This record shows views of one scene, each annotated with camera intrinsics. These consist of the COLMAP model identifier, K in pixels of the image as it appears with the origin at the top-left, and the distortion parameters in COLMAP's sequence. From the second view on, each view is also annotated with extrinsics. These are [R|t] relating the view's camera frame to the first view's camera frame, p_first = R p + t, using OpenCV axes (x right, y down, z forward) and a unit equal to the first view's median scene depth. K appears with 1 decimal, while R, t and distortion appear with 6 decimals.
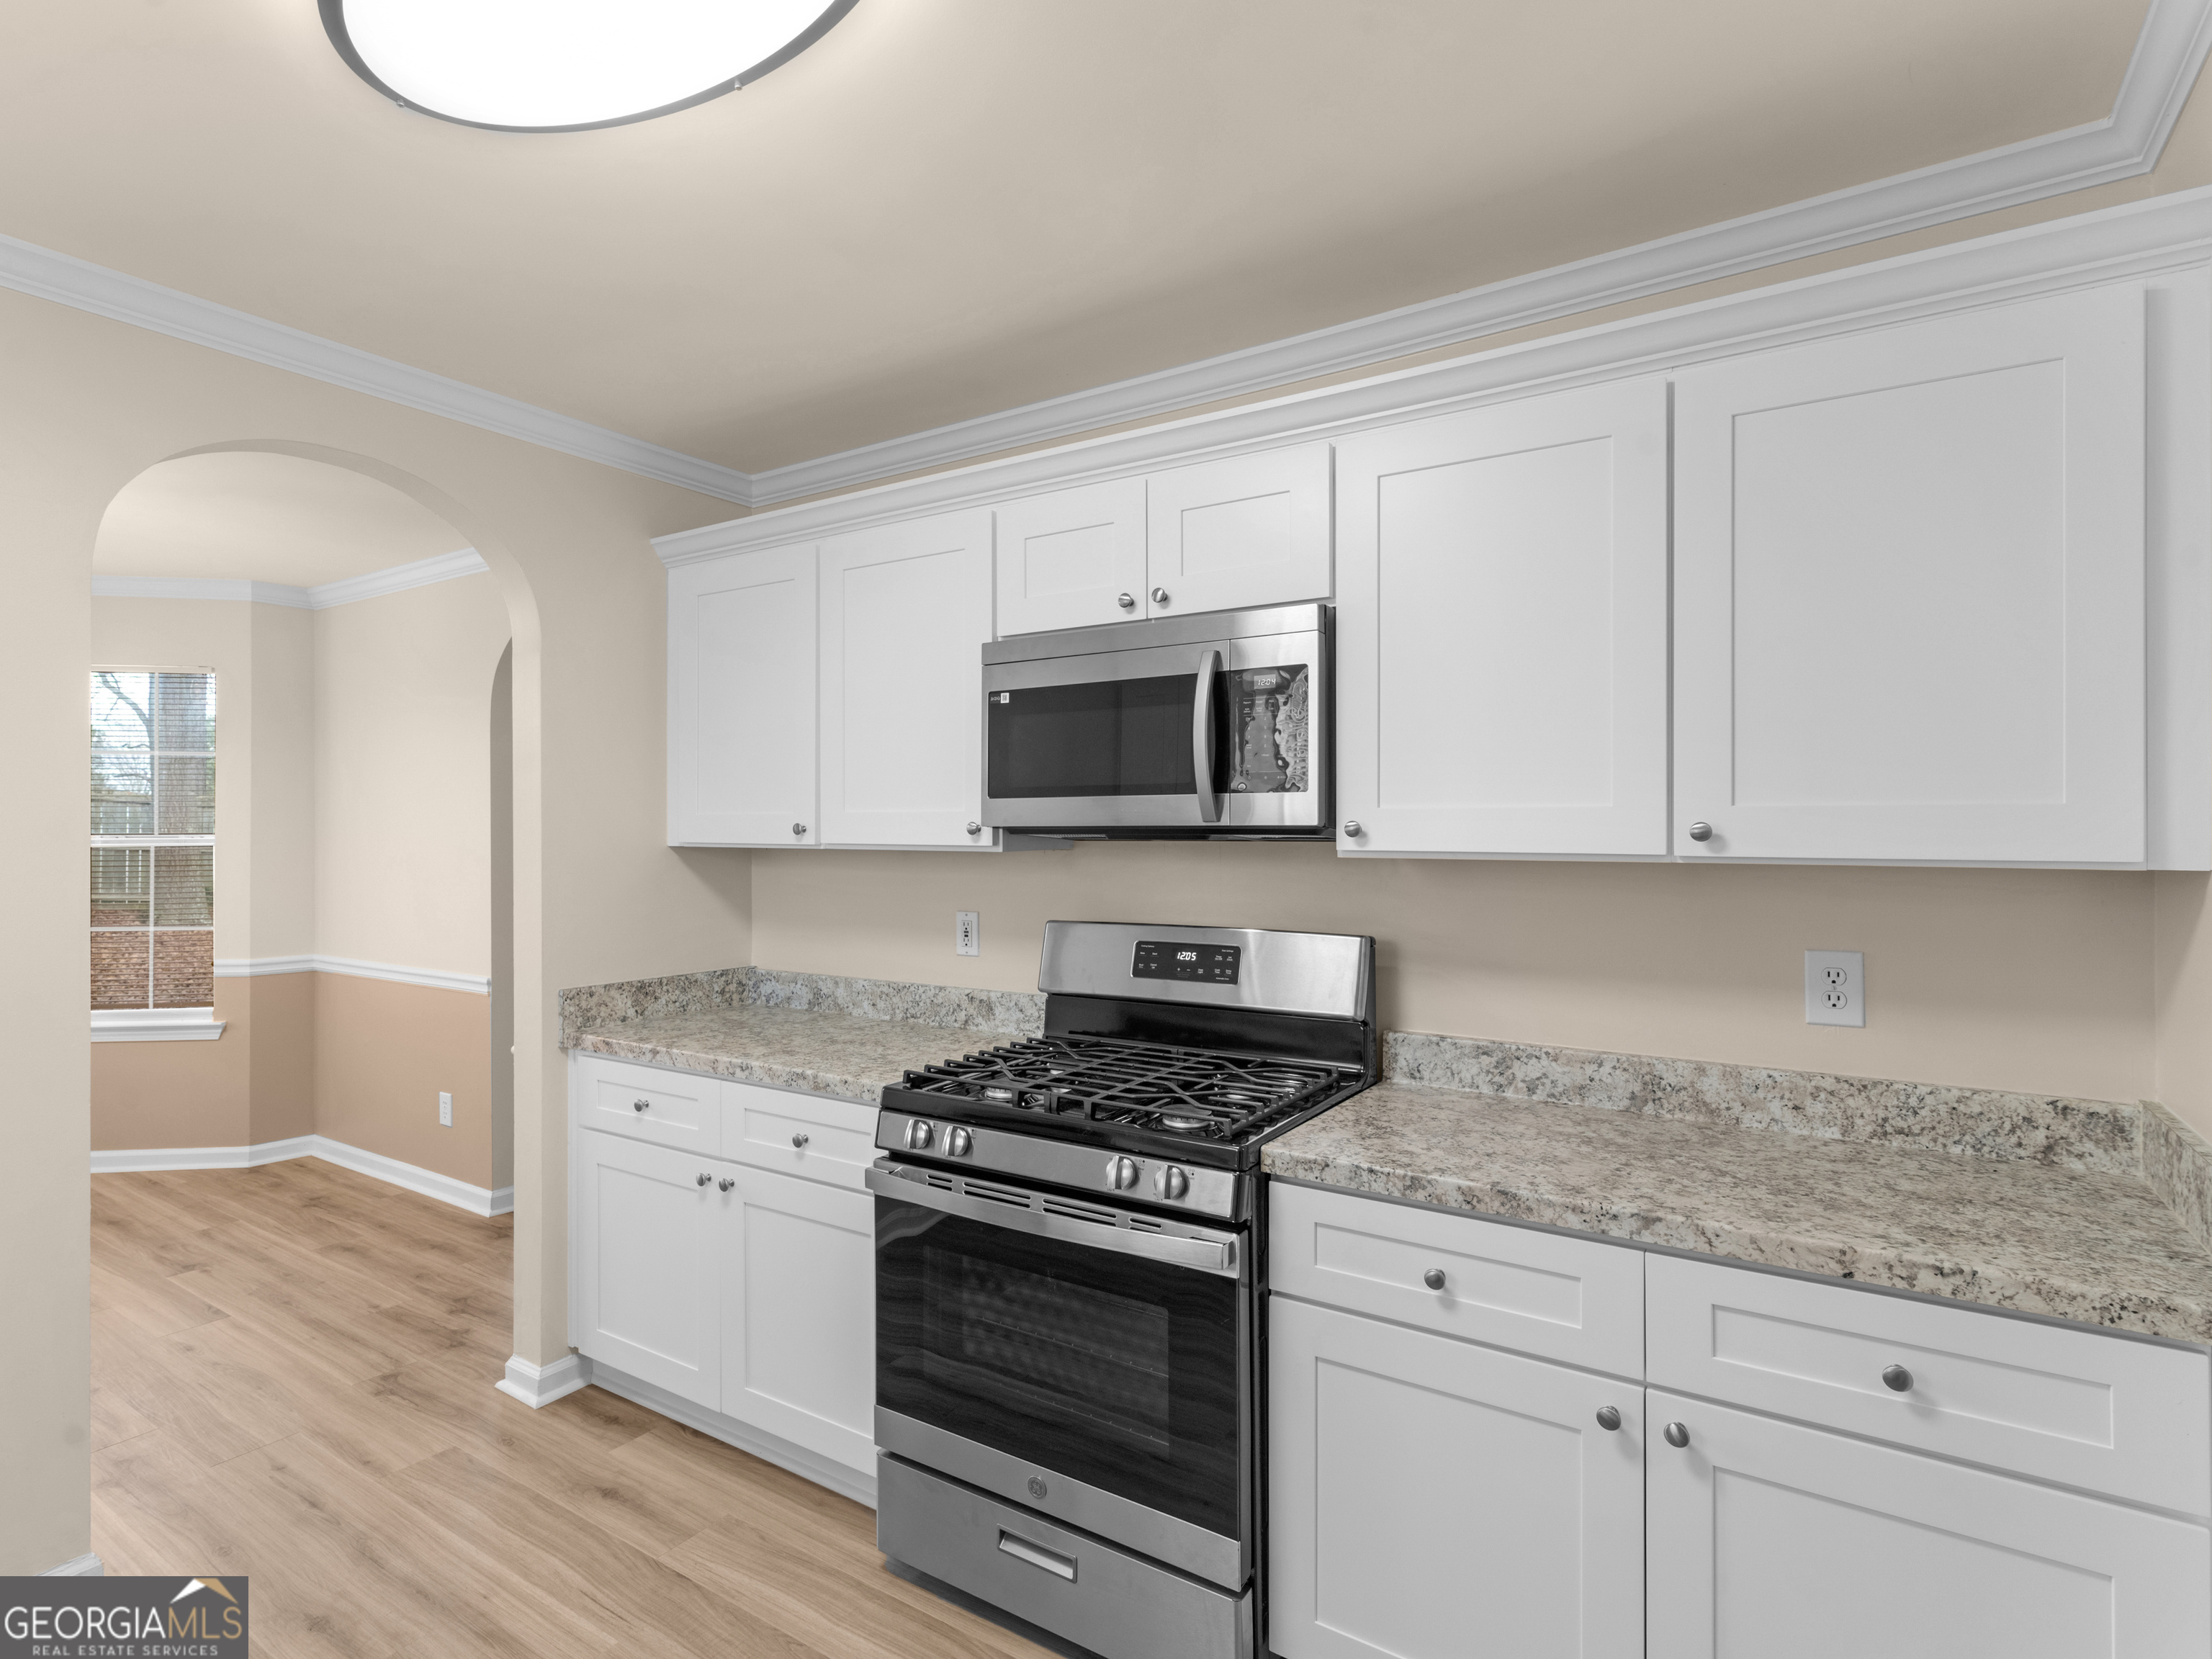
lens RADIAL K [[1159.0, 0, 1106.0], [0, 1159.0, 829.5], [0, 0, 1]] dist [0.002402, -0.001327]
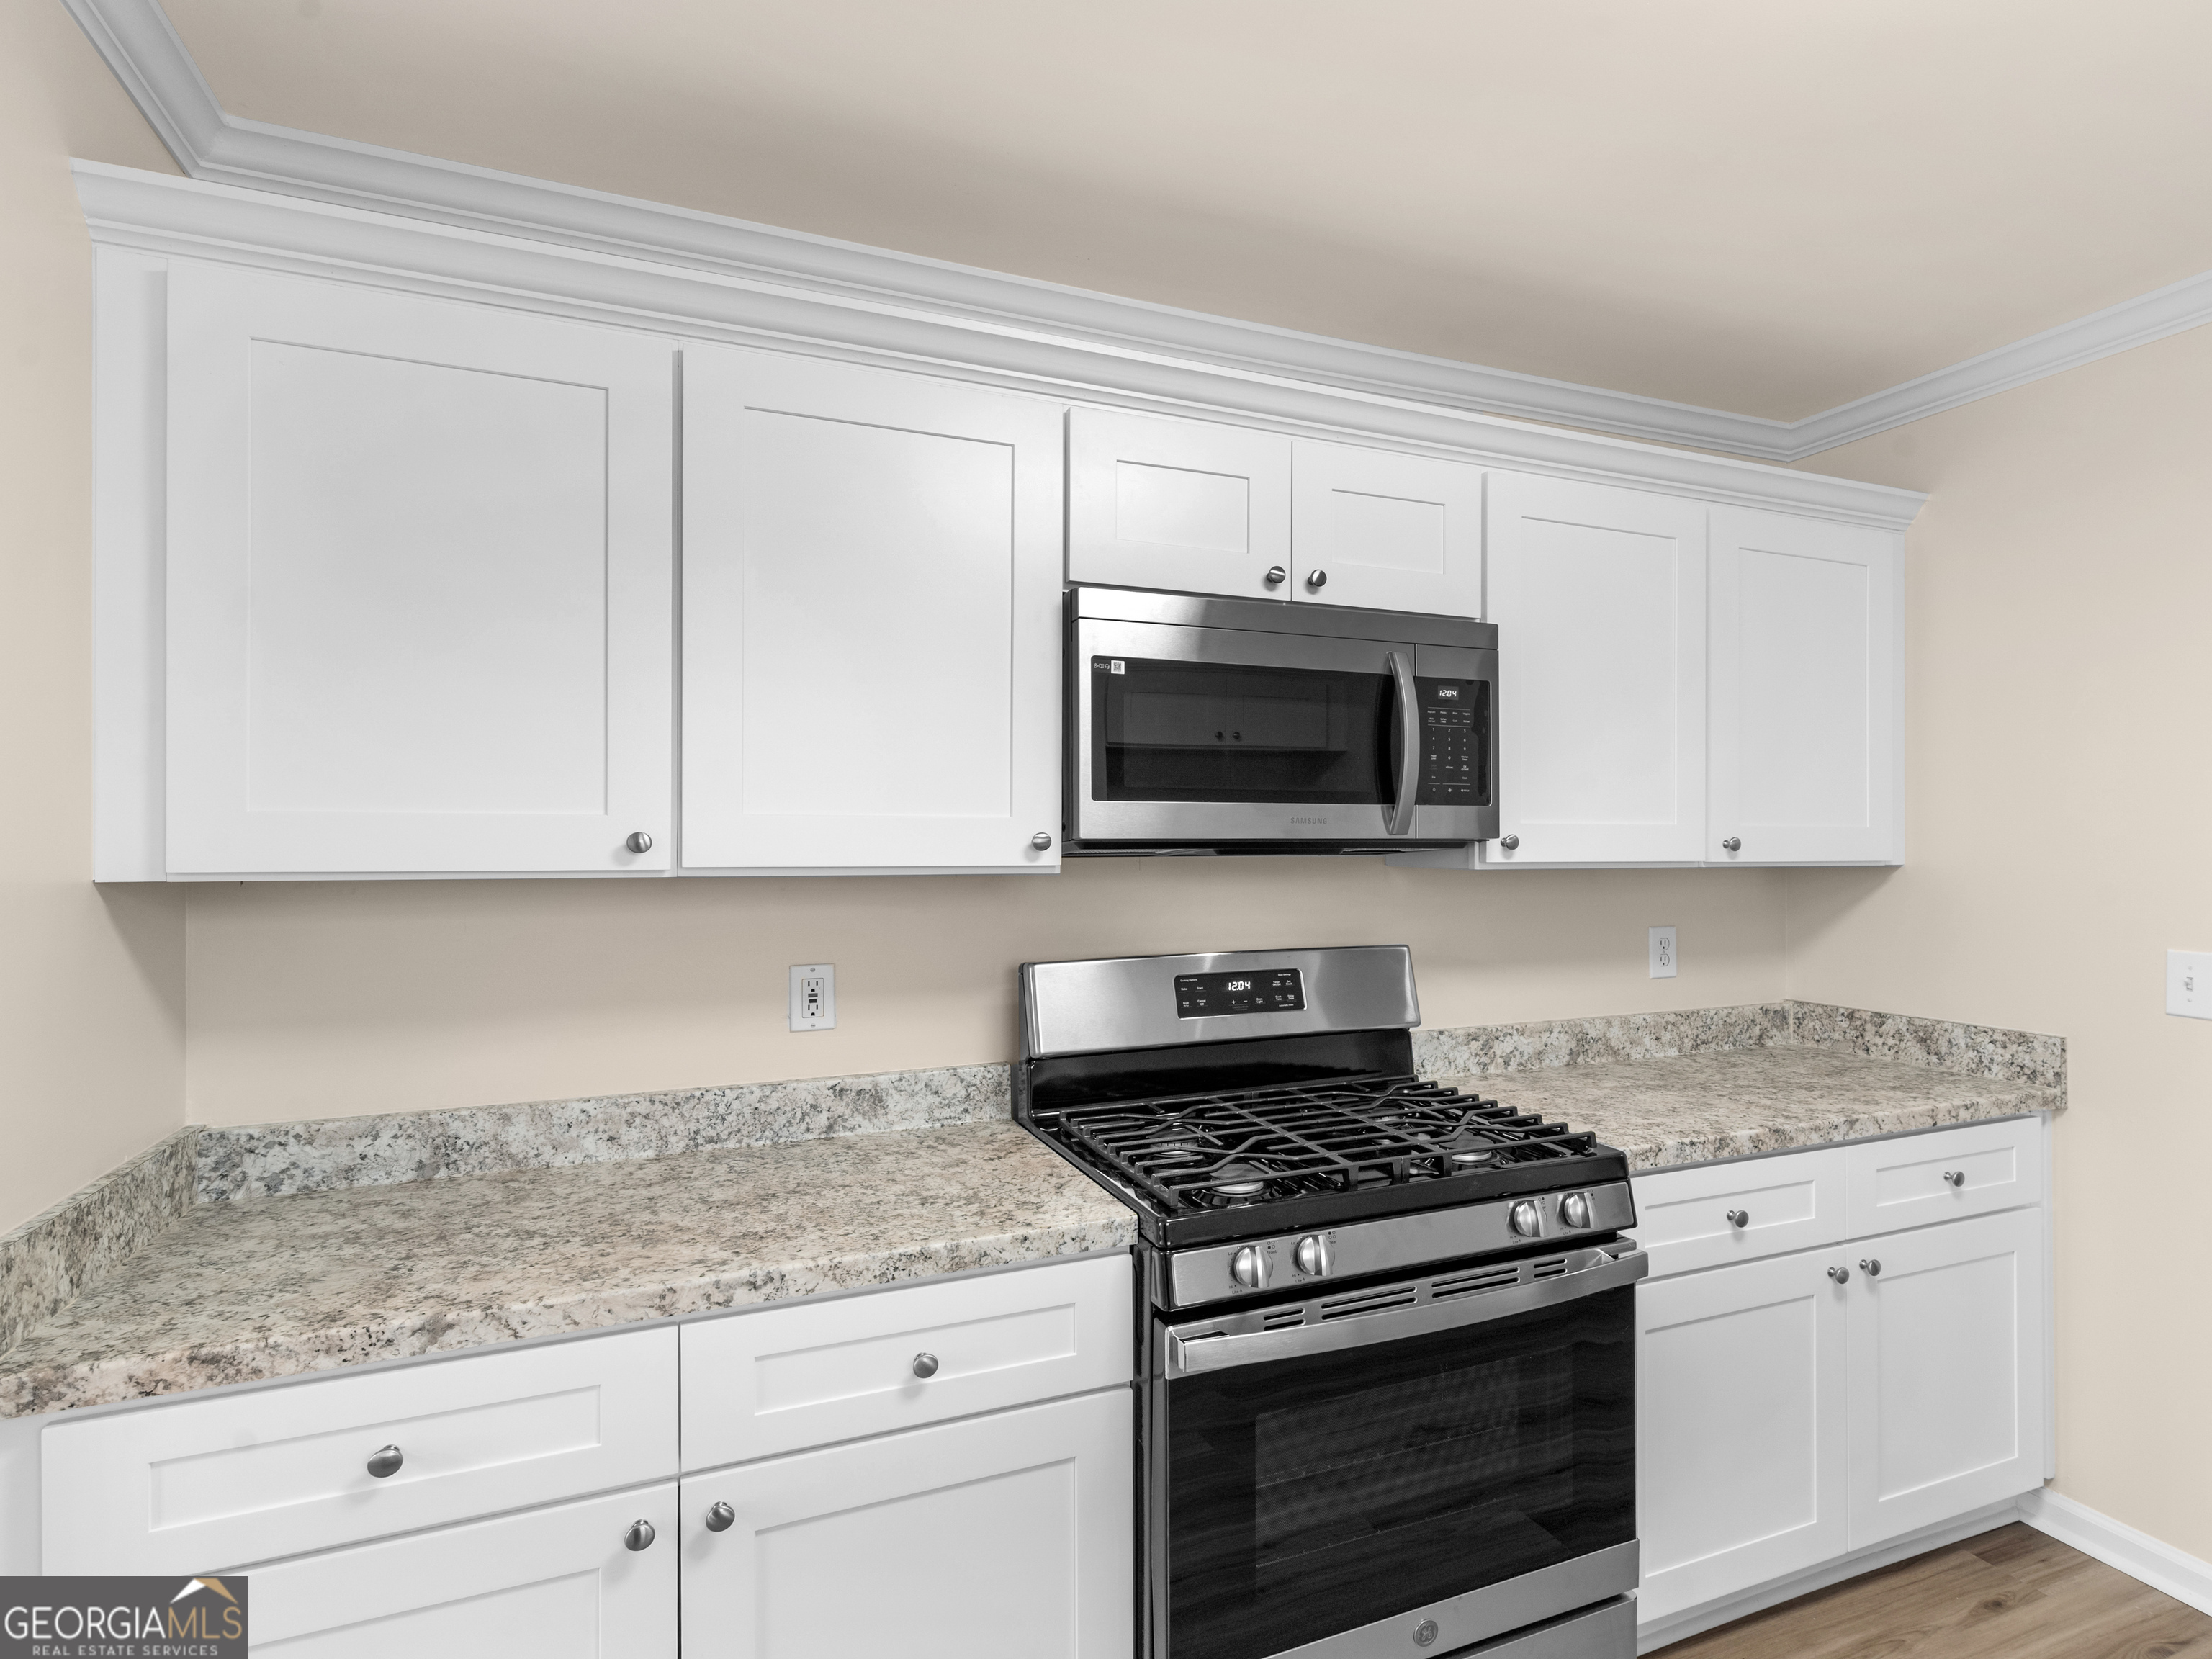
lens RADIAL K [[1104.2, 0, 1190.5], [0, 1104.2, 836.8], [0, 0, 1]] dist [0.001209, 0.000060]
pose [[0.551935, 0.004506, 0.833875, -0.696152], [0.001663, 0.999977, -0.006505, 0.000847], [-0.833886, 0.004977, 0.551915, 0.600158]]
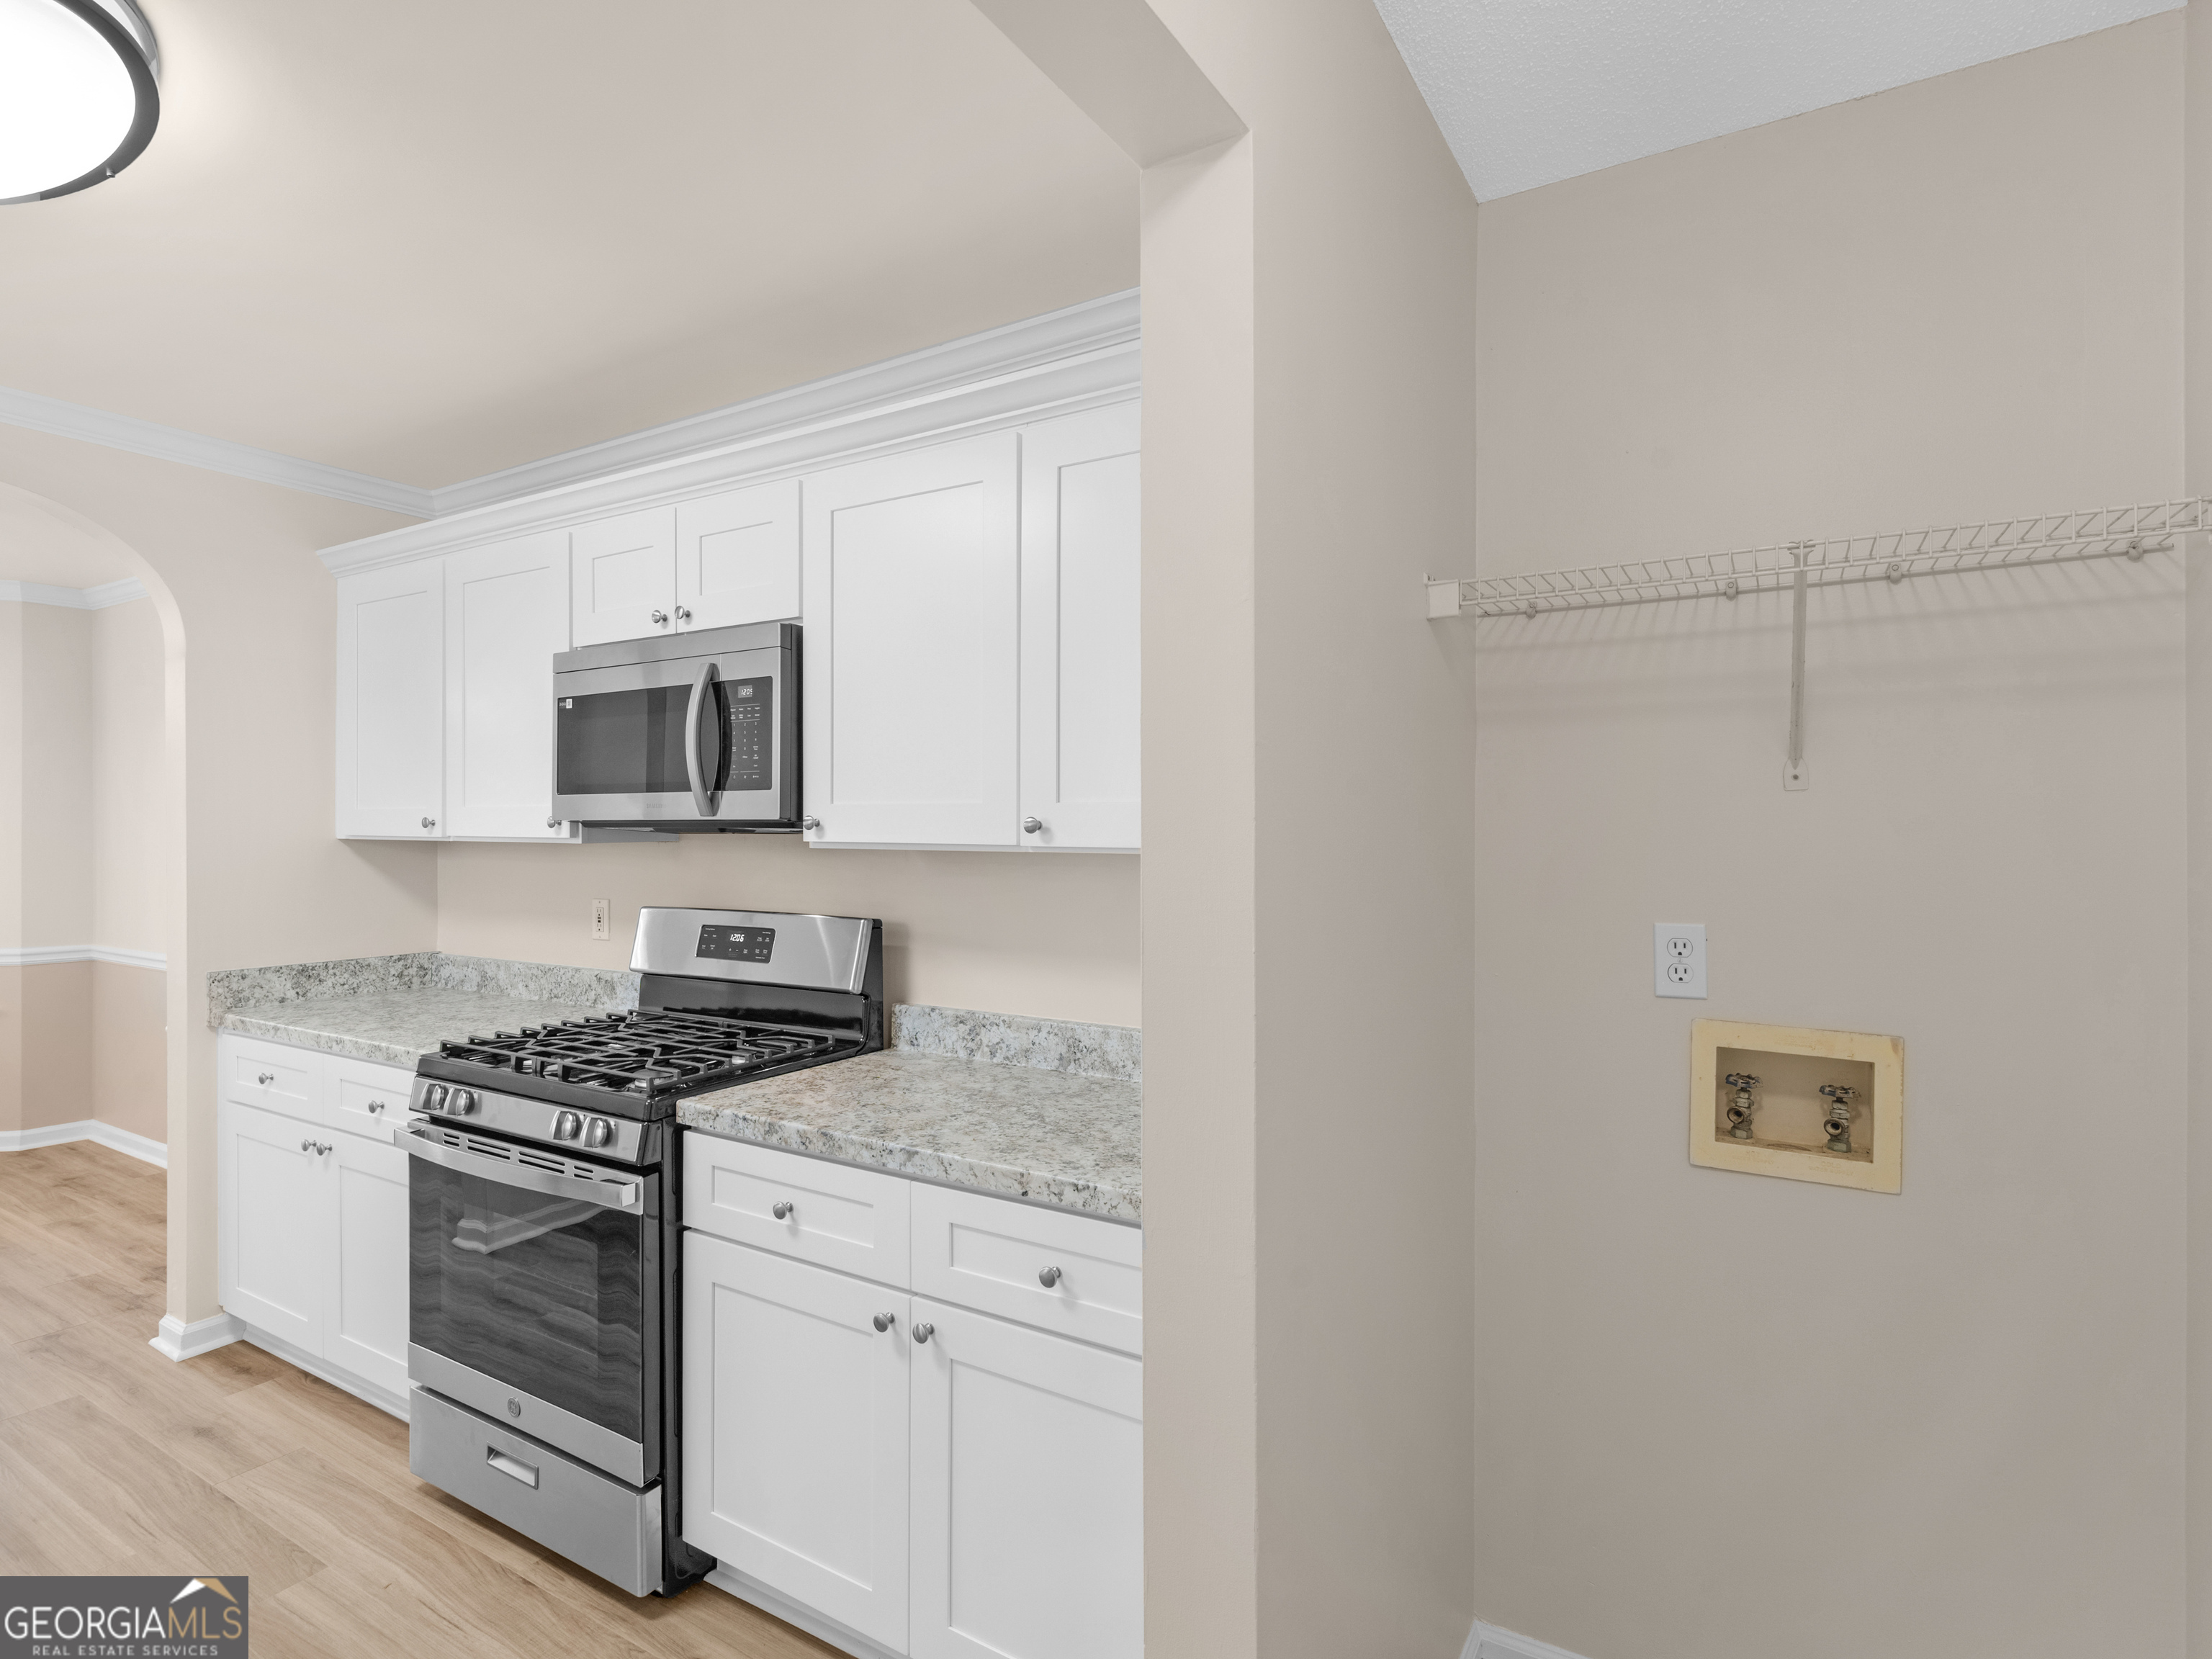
lens RADIAL K [[1144.3, 0, 1103.7], [0, 1144.3, 827.5], [0, 0, 1]] dist [-0.001498, -0.000265]
pose [[0.999192, 0.000966, 0.040190, 0.398969], [-0.001086, 0.999995, 0.002962, 0.000425], [-0.040187, -0.003004, 0.999188, -0.111355]]
